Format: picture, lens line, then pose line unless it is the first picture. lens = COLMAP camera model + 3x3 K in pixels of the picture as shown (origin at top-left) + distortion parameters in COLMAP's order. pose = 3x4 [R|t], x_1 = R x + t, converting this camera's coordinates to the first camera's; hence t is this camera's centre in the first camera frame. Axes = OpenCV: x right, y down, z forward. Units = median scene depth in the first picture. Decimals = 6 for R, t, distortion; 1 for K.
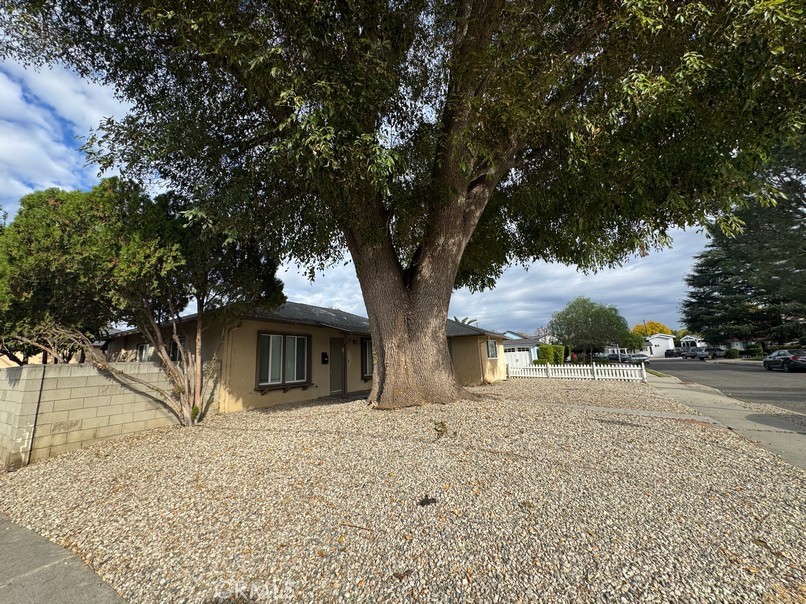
lens RADIAL K [[322.5, 0, 403.0], [0, 322.5, 302.0], [0, 0, 1]] dist [-0.000560, 0.000083]
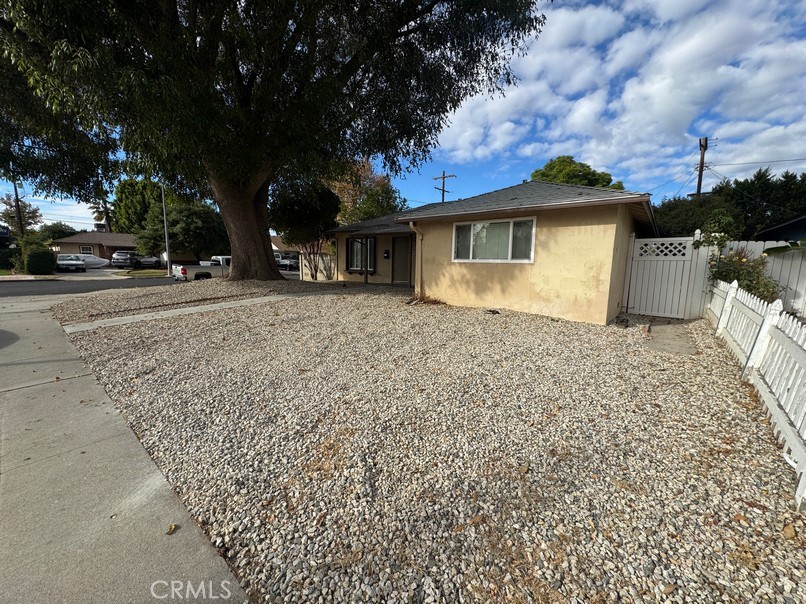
lens RADIAL K [[322.5, 0, 403.0], [0, 322.5, 302.0], [0, 0, 1]] dist [-0.000560, 0.000083]
pose [[-0.194765, 0.167704, -0.966407, 1.009046], [0.181950, 0.974352, 0.132413, 0.200071], [0.963826, -0.150049, -0.220284, 1.313312]]
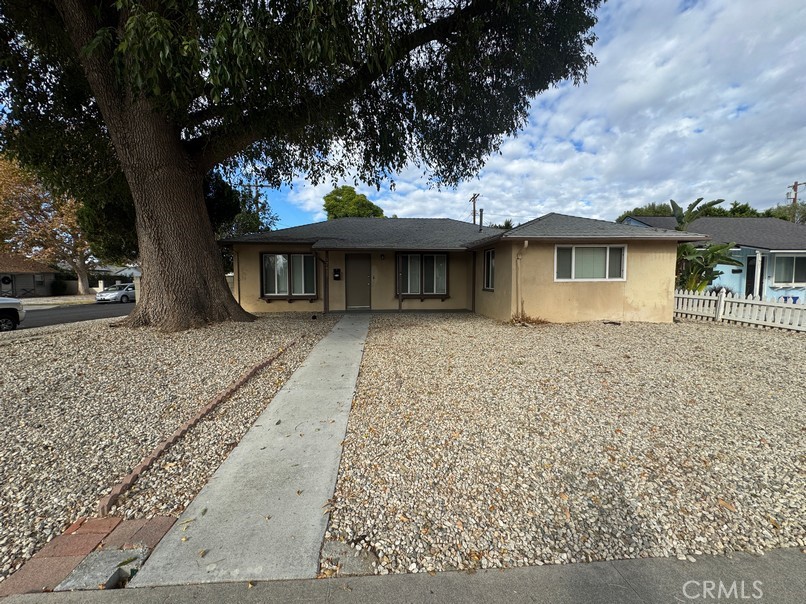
lens RADIAL K [[322.5, 0, 403.0], [0, 322.5, 302.0], [0, 0, 1]] dist [-0.000560, 0.000083]
pose [[0.537807, 0.098129, -0.837338, 0.739284], [0.142403, 0.968359, 0.204947, 0.077344], [0.830954, -0.229461, 0.506816, 0.629851]]
